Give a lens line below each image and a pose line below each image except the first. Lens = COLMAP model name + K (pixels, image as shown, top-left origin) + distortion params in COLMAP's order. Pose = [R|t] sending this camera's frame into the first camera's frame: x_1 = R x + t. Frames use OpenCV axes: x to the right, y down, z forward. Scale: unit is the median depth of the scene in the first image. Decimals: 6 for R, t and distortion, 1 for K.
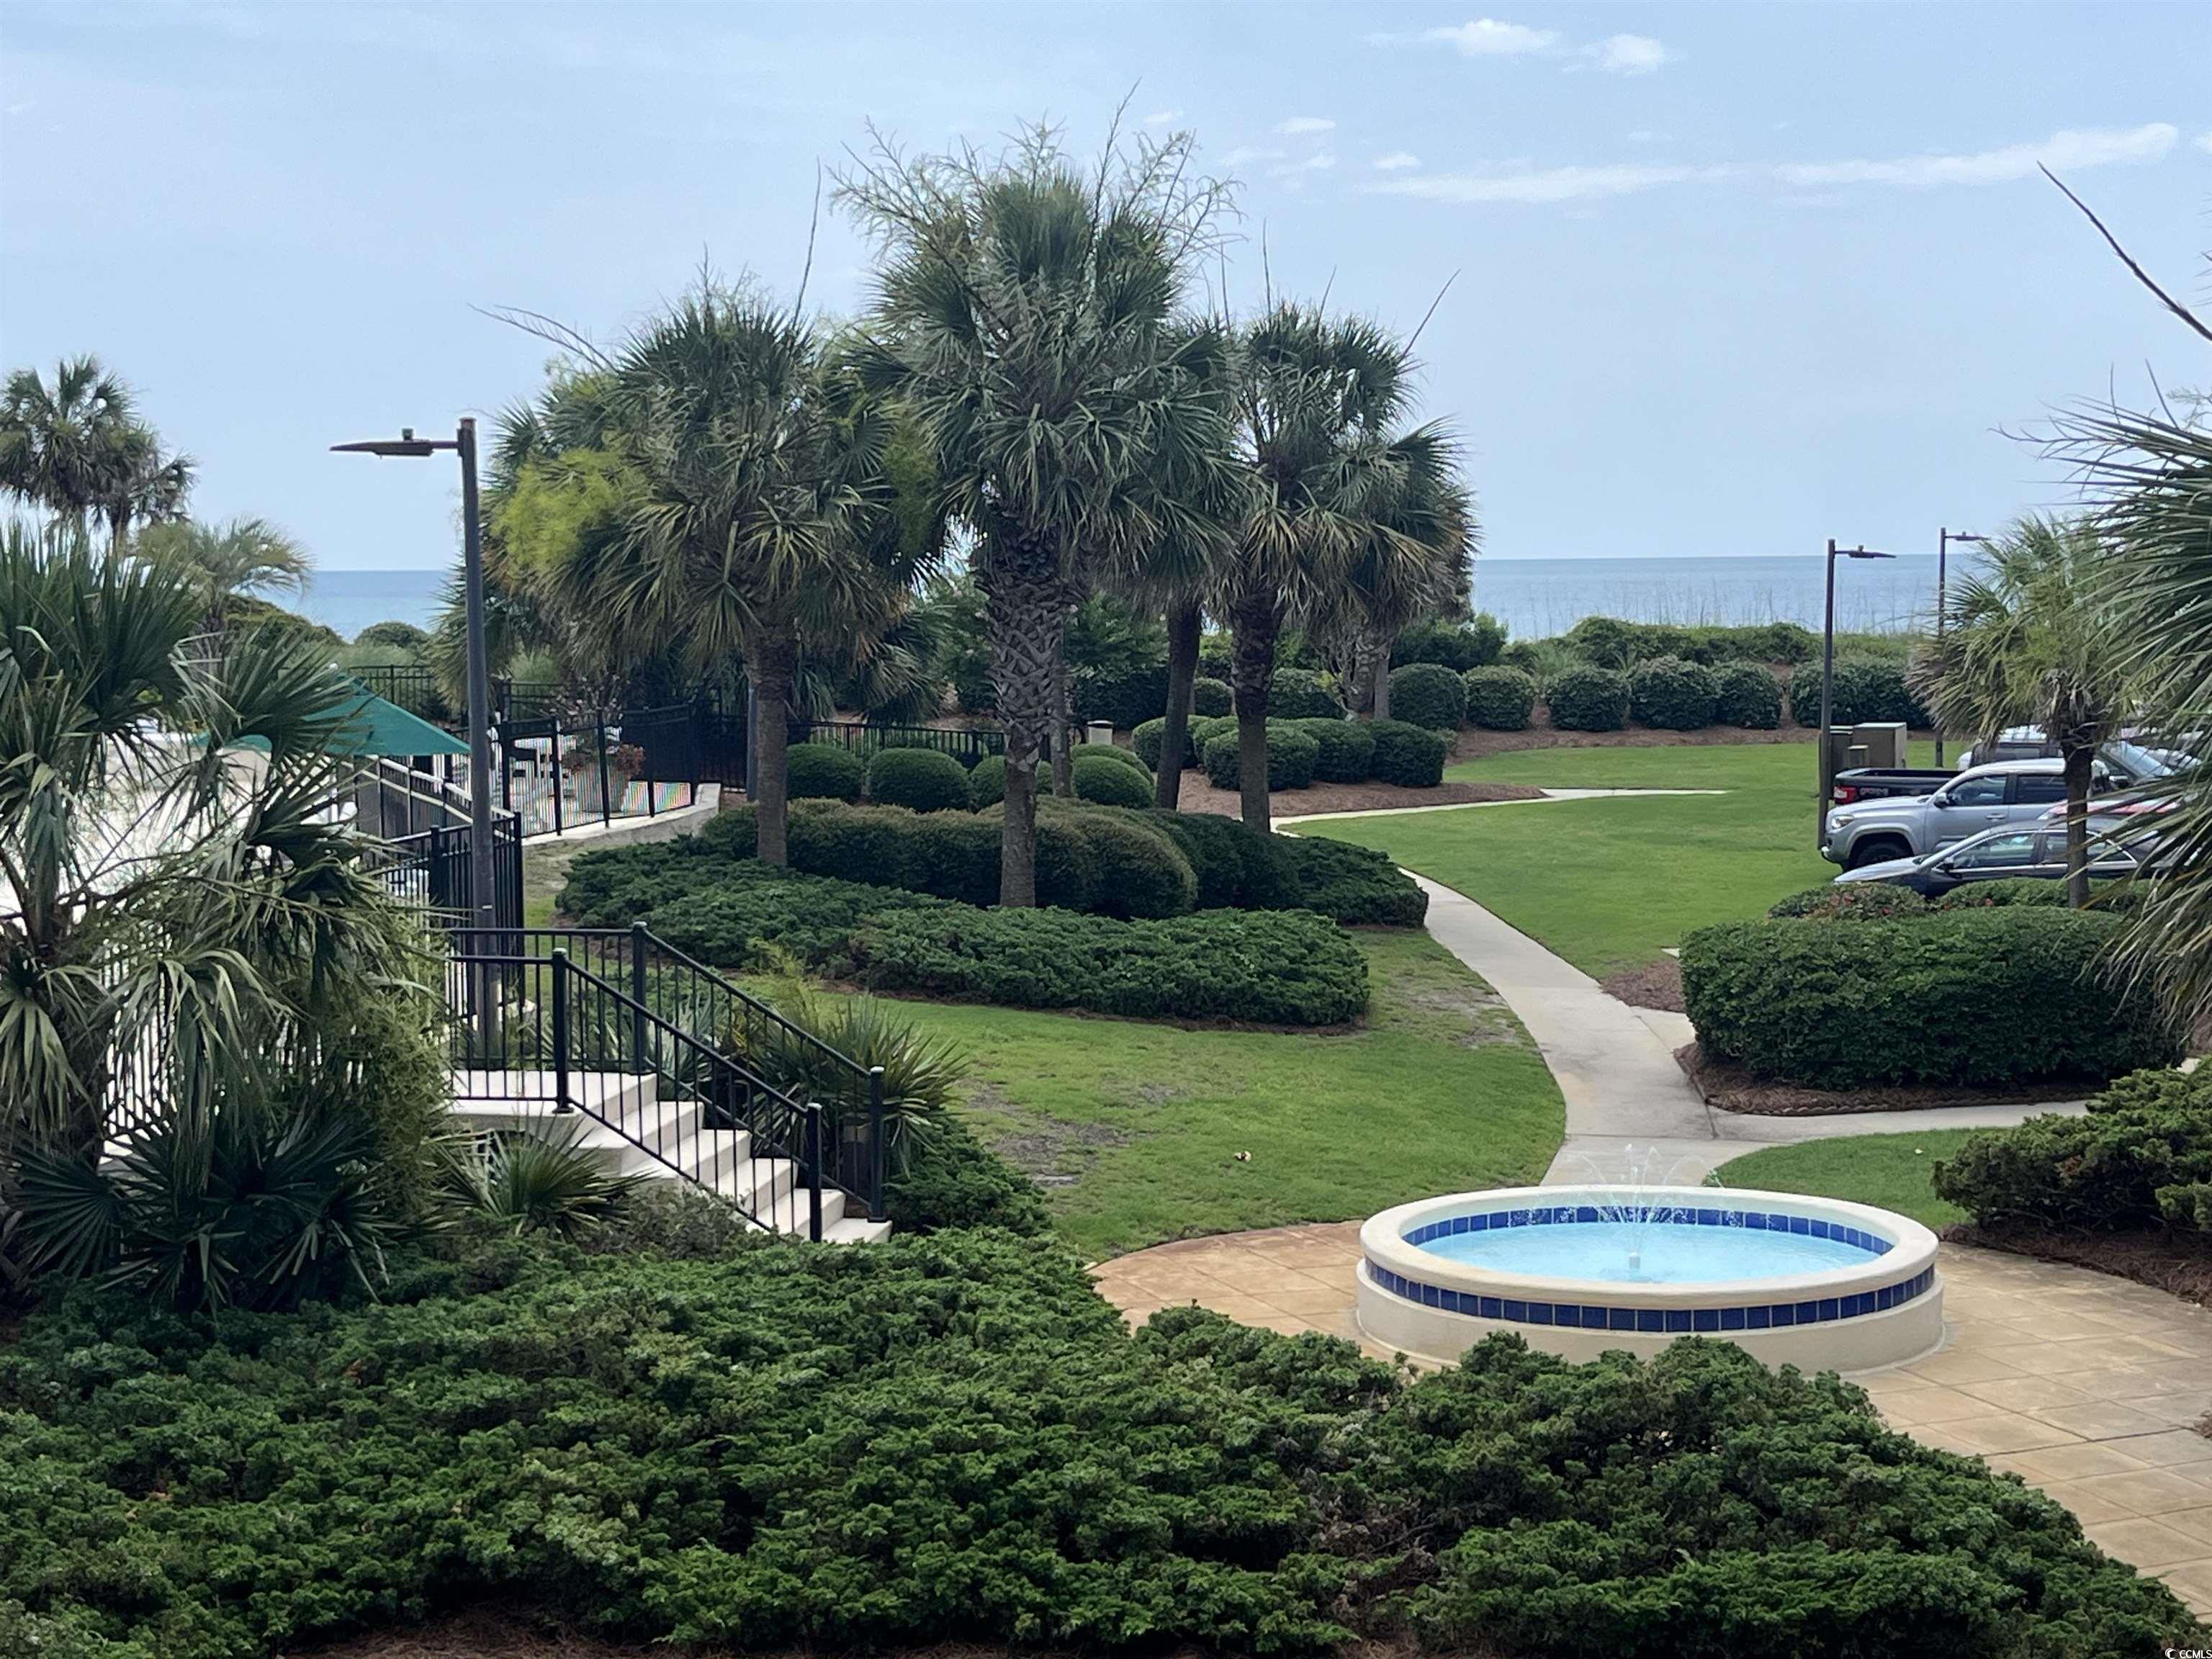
lens RADIAL K [[3643.2, 0, 1119.9], [0, 3643.2, 837.2], [0, 0, 1]] dist [0.091727, 0.000000]
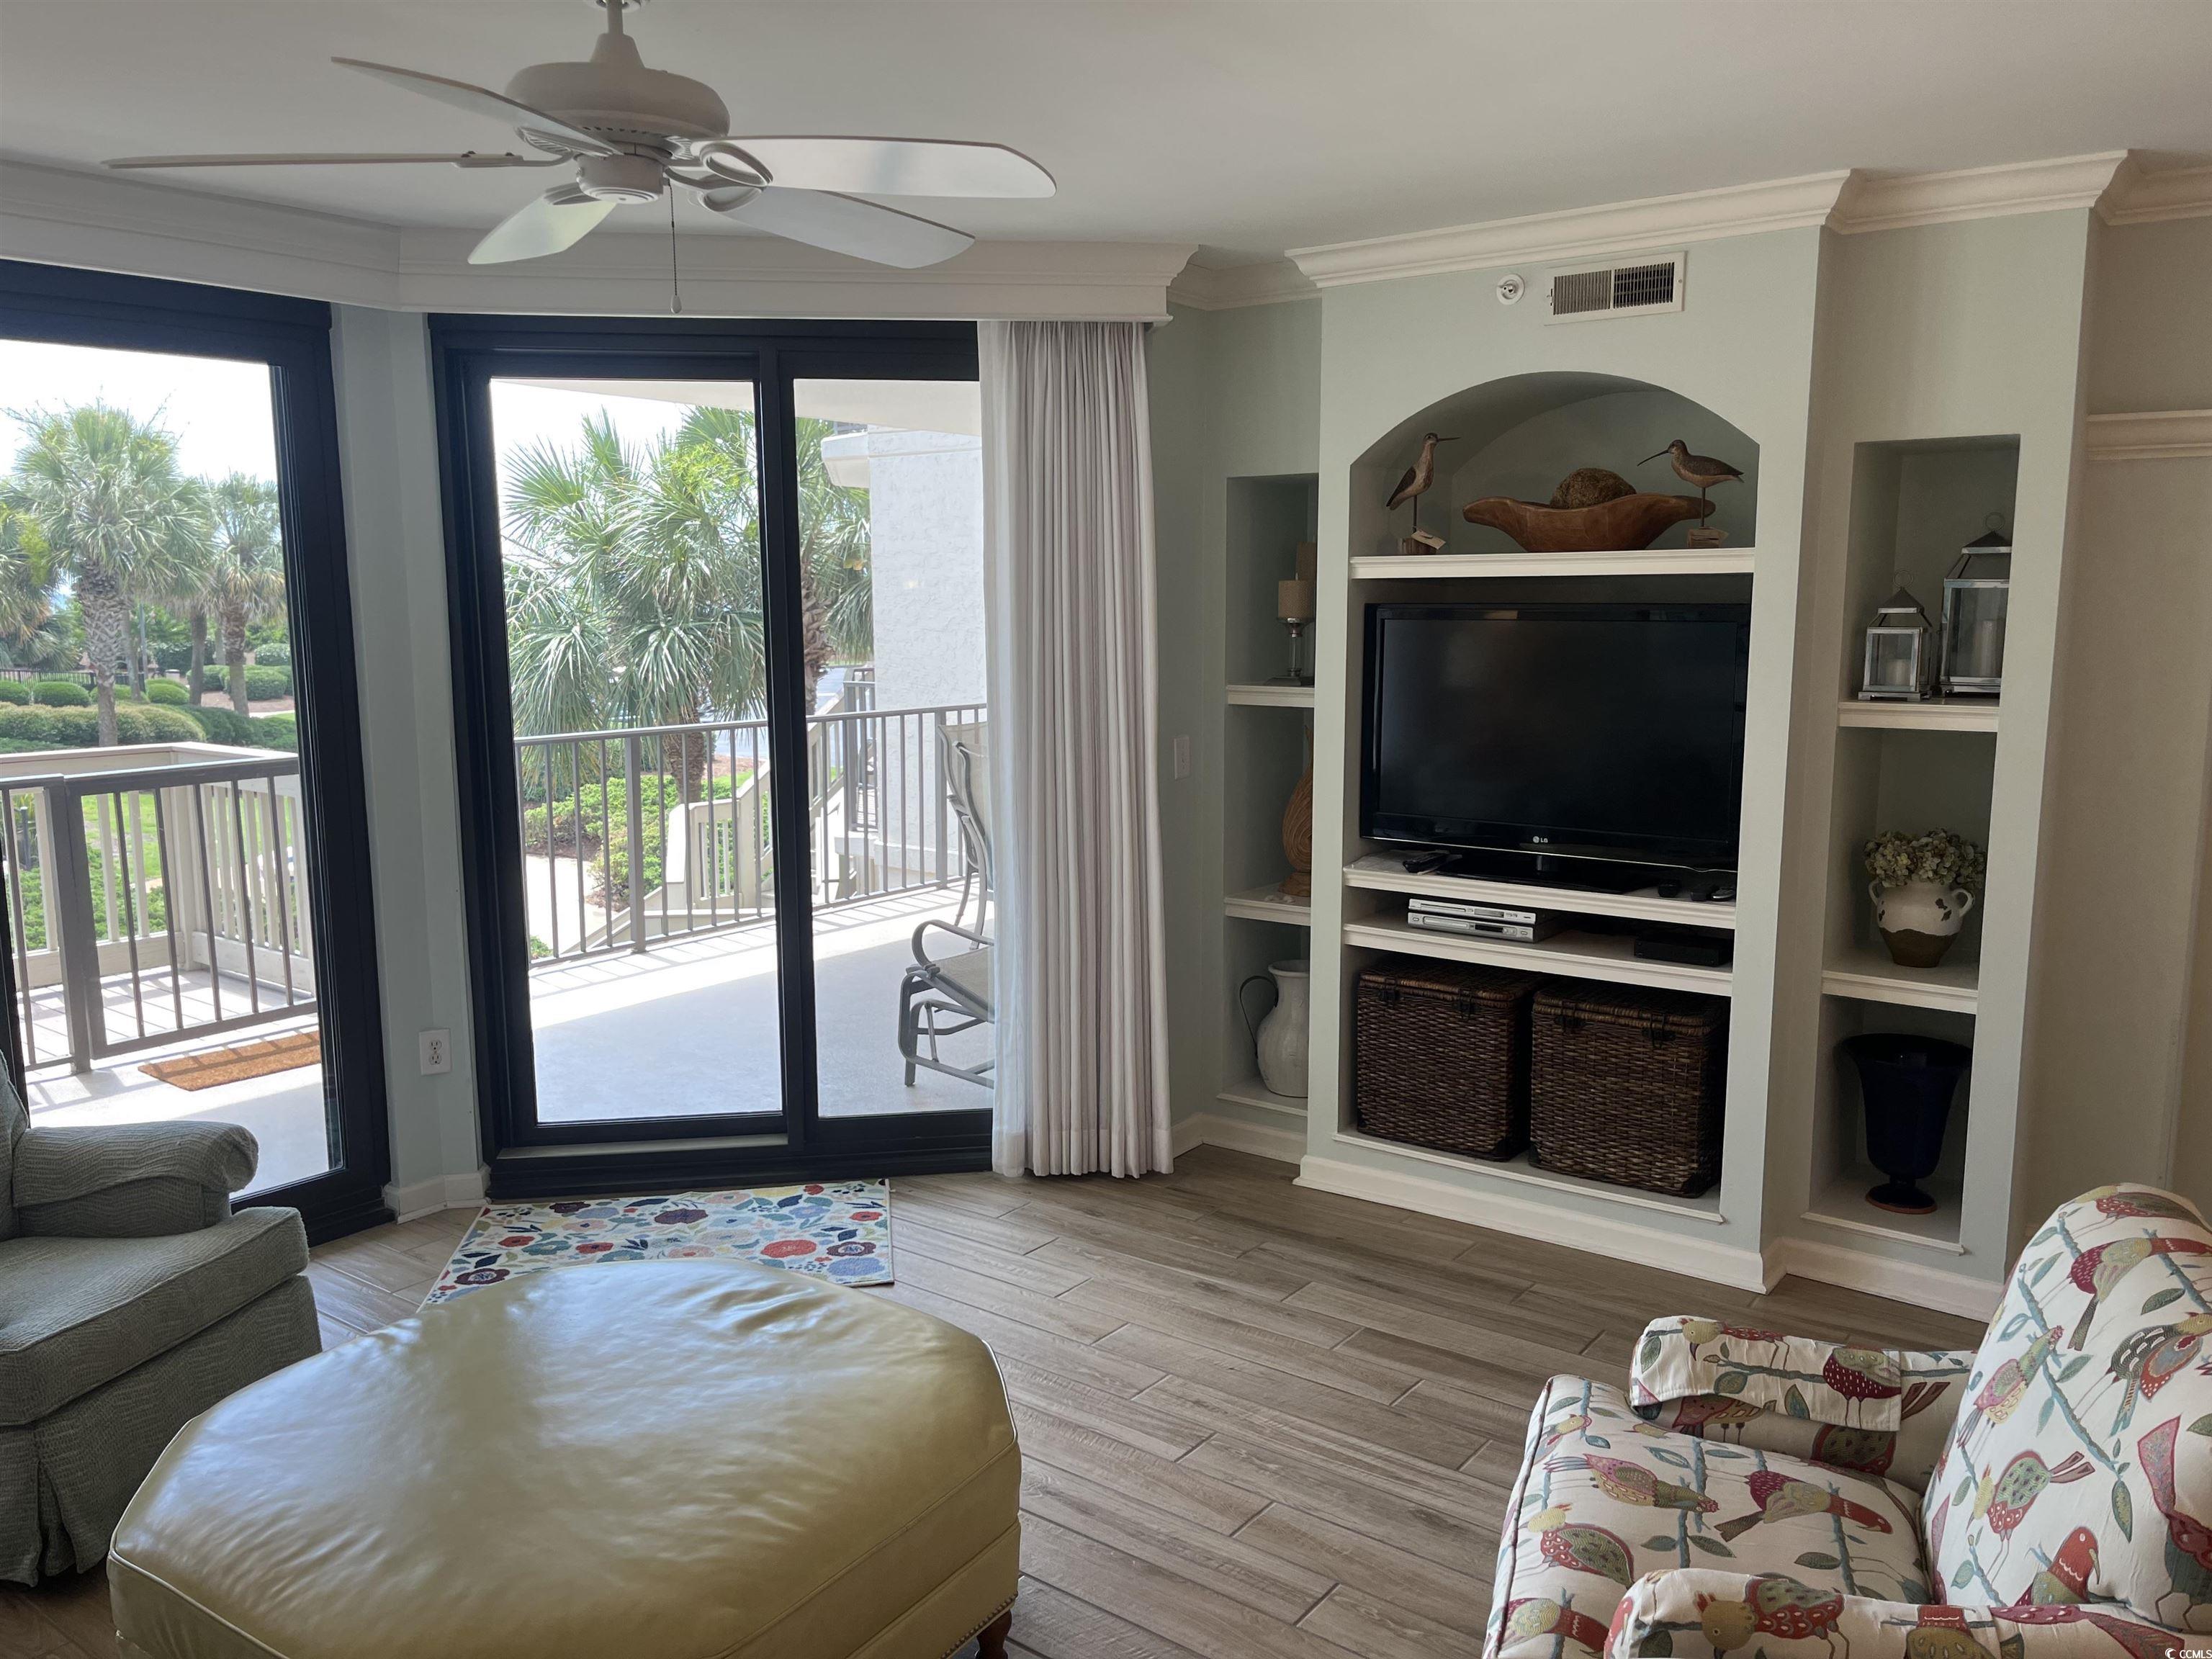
lens RADIAL K [[1681.0, 0, 1103.3], [0, 1681.0, 836.7], [0, 0, 1]] dist [0.061041, -0.081405]
pose [[0.885466, -0.062008, 0.460549, 0.023415], [0.031102, 0.996743, 0.074402, 0.012283], [-0.463663, -0.051556, 0.884510, -0.155614]]
